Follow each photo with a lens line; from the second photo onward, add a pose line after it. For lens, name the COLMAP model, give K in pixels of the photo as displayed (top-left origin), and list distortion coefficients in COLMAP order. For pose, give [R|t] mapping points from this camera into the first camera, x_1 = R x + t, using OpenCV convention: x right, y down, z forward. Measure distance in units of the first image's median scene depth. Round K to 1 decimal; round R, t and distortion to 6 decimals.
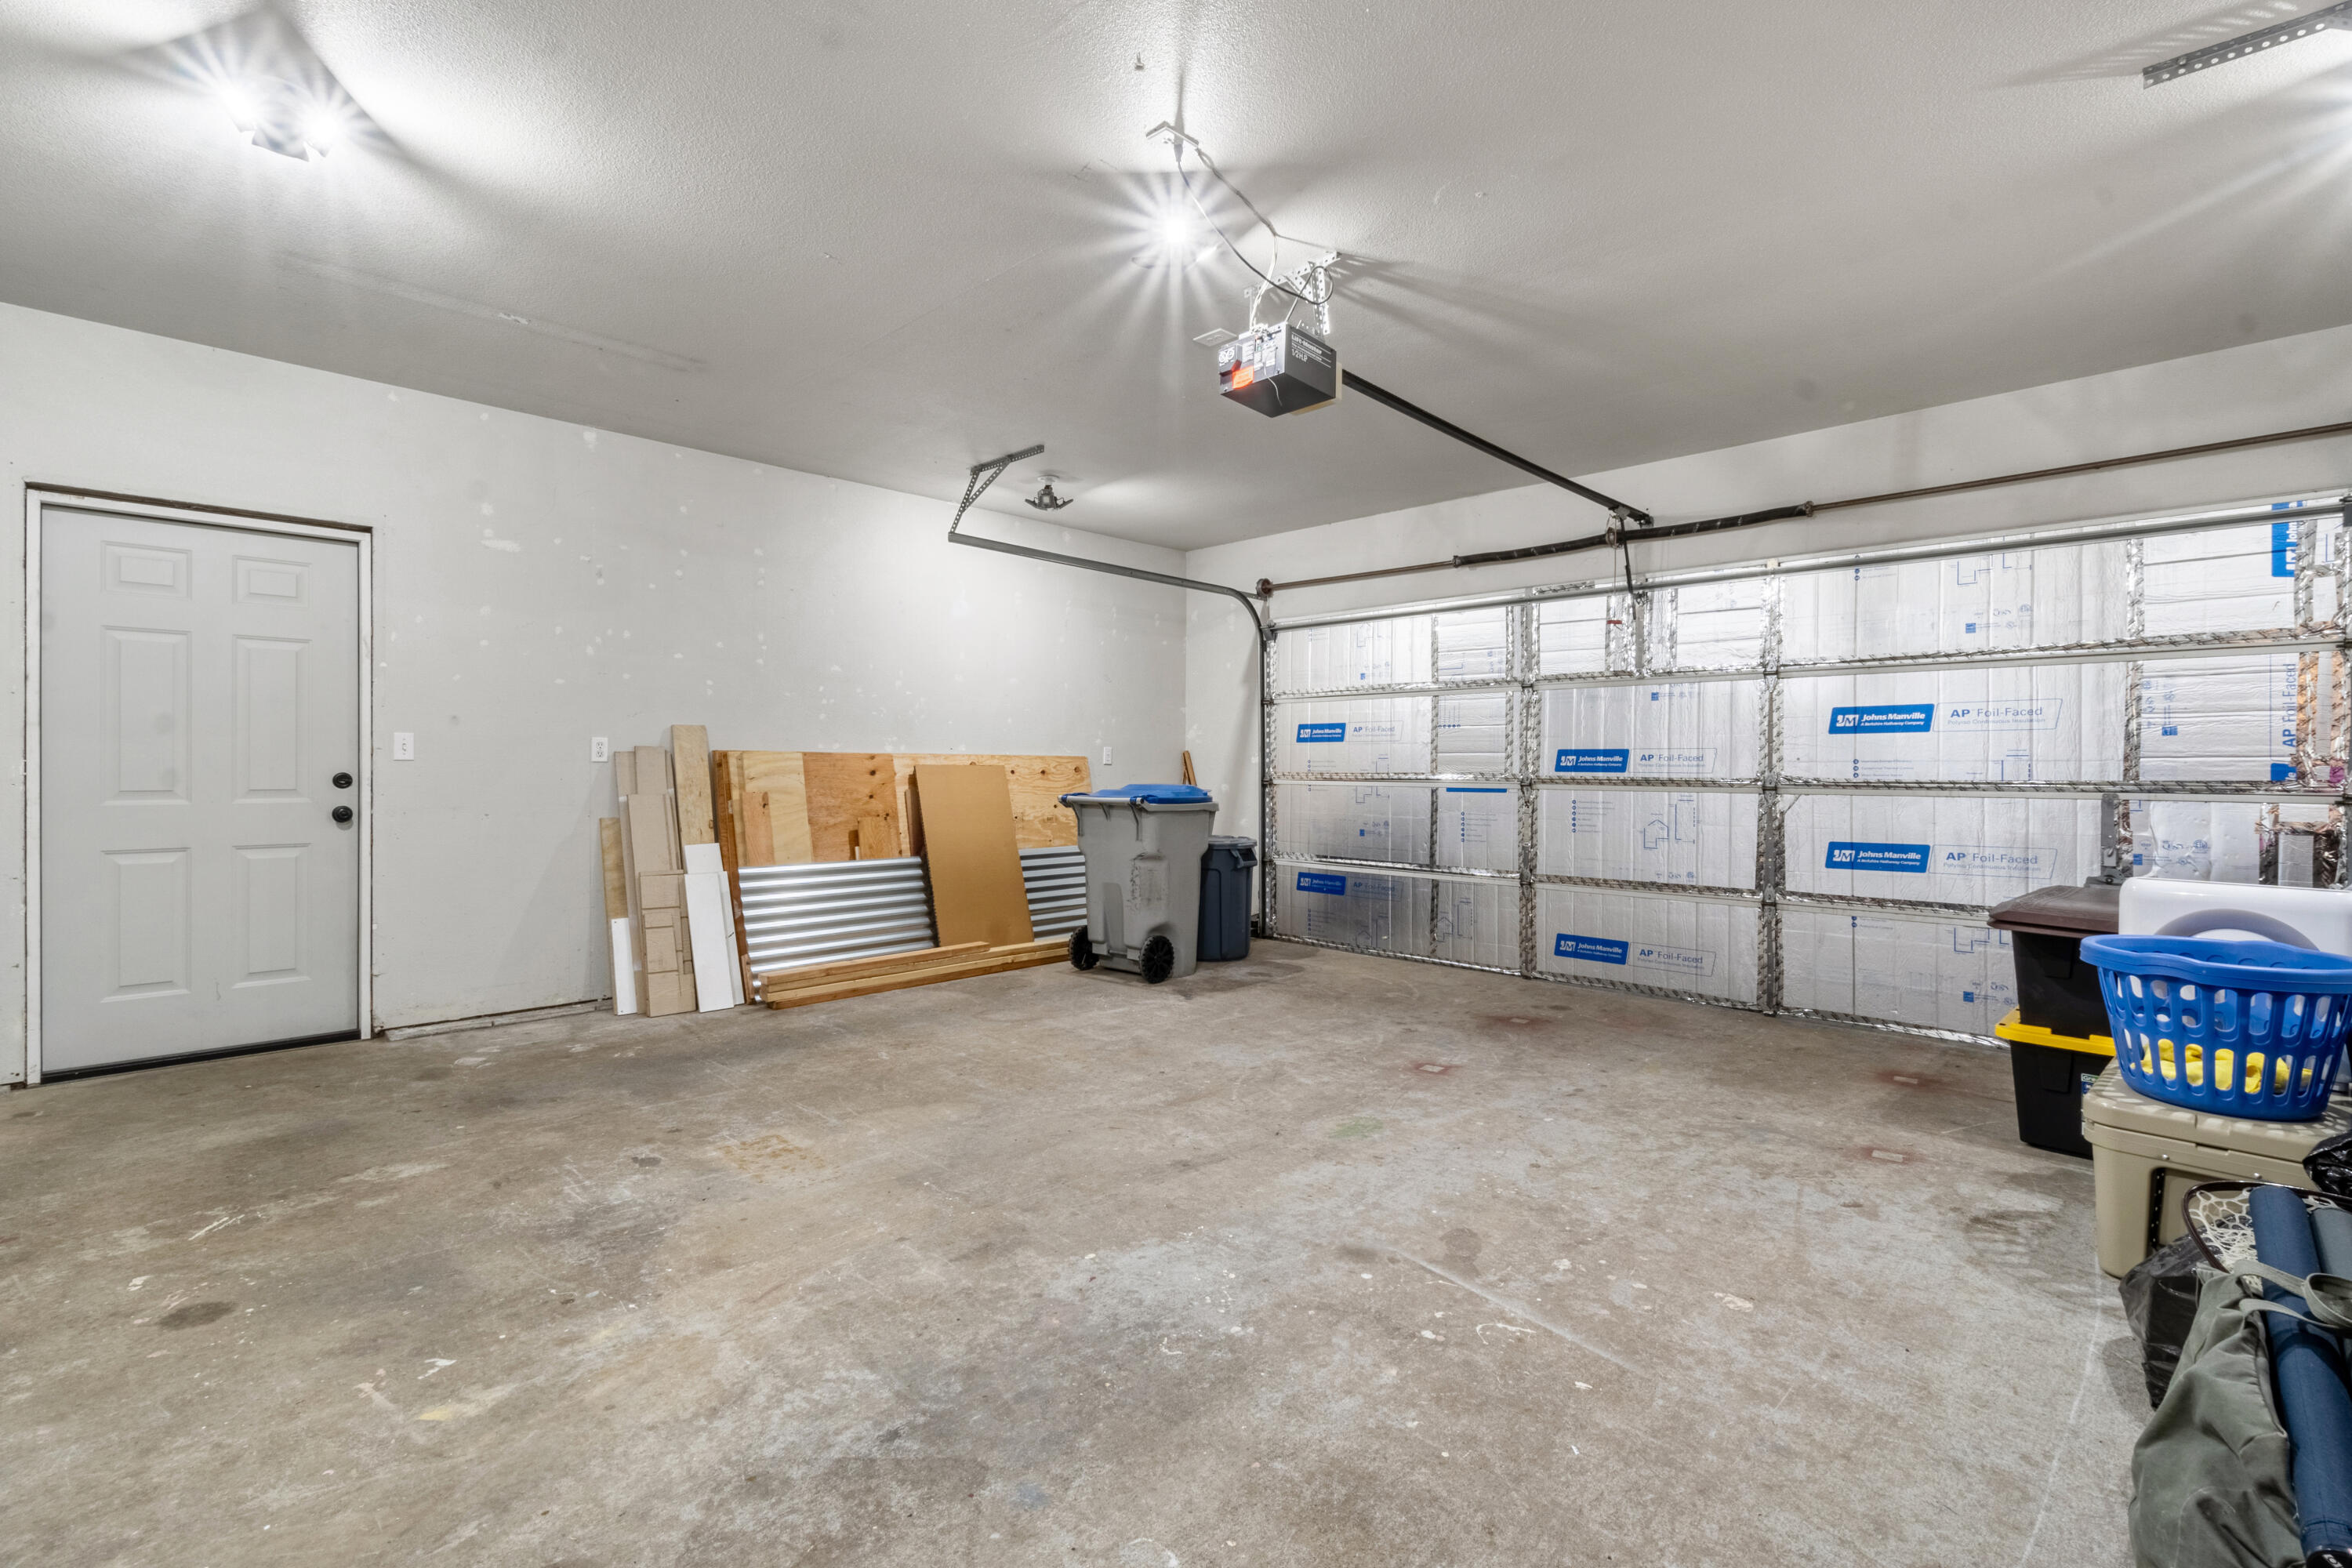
lens RADIAL K [[1037.5, 0, 1168.7], [0, 1037.5, 772.6], [0, 0, 1]] dist [-0.009839, 0.001842]
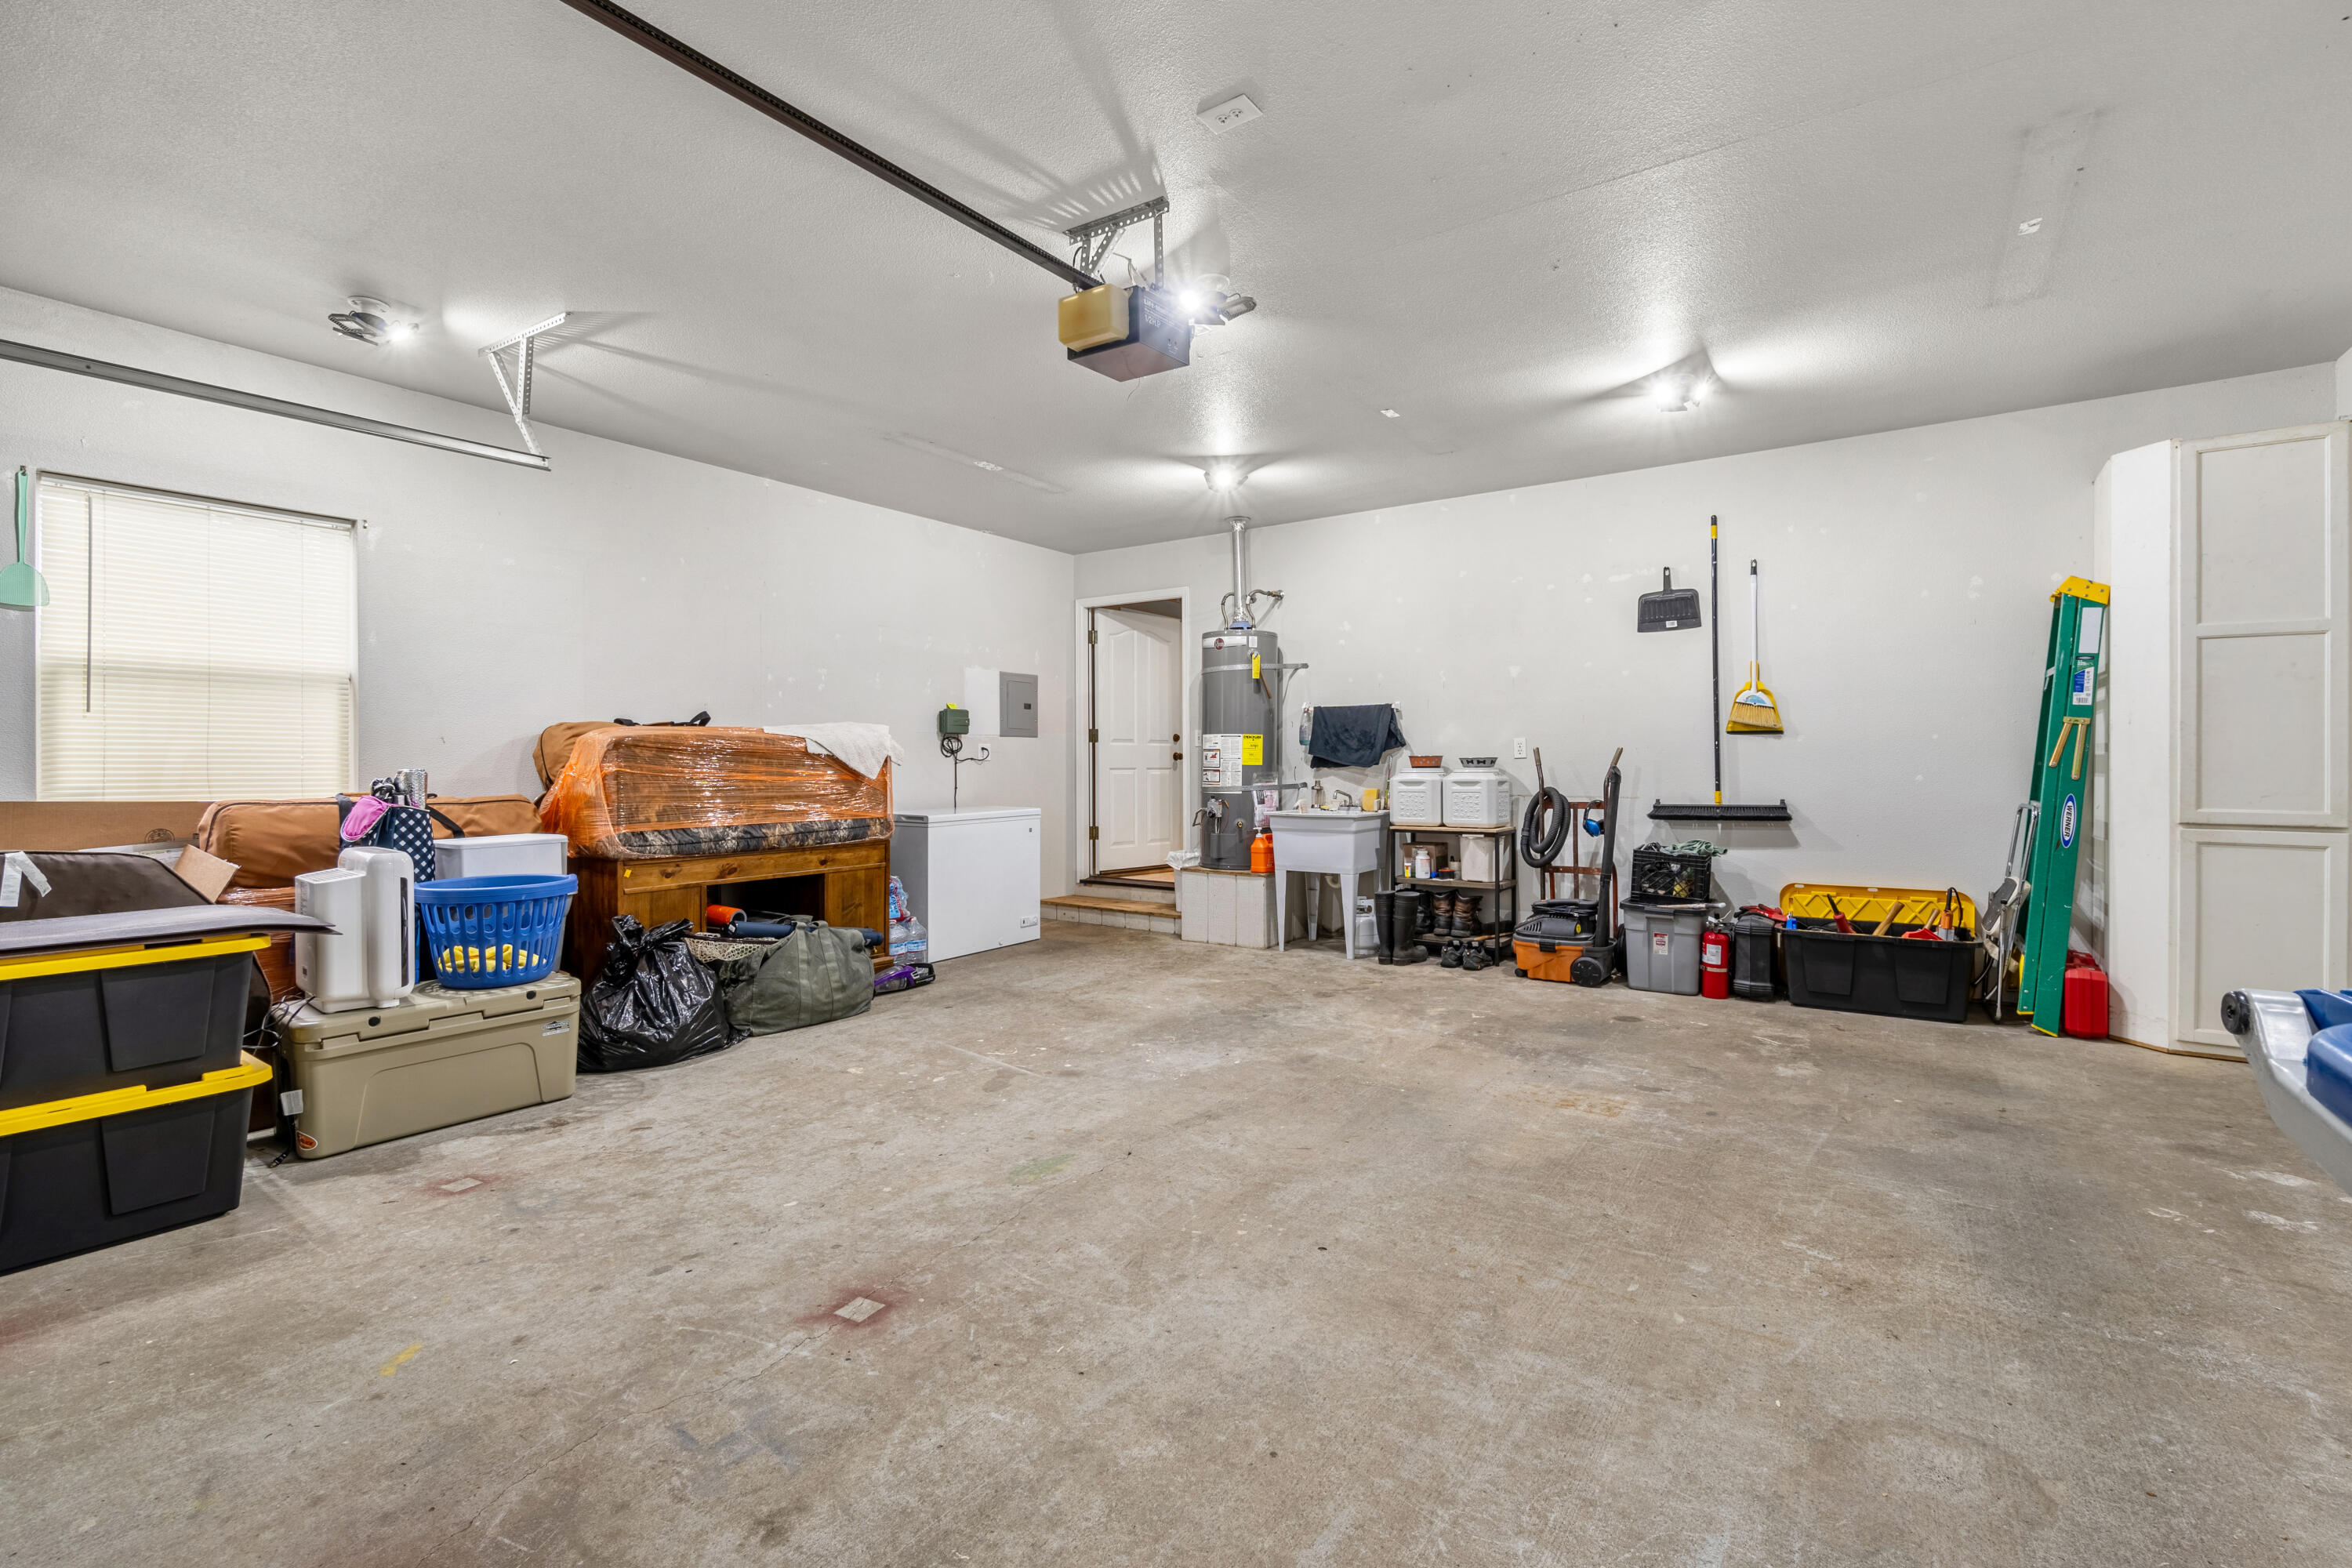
lens RADIAL K [[1037.5, 0, 1170.8], [0, 1037.5, 773.6], [0, 0, 1]] dist [-0.009839, 0.001842]
pose [[-0.984455, 0.001095, -0.175633, 0.240618], [-0.001823, 0.999863, 0.016451, -0.006556], [0.175627, 0.016516, -0.984318, 1.995943]]
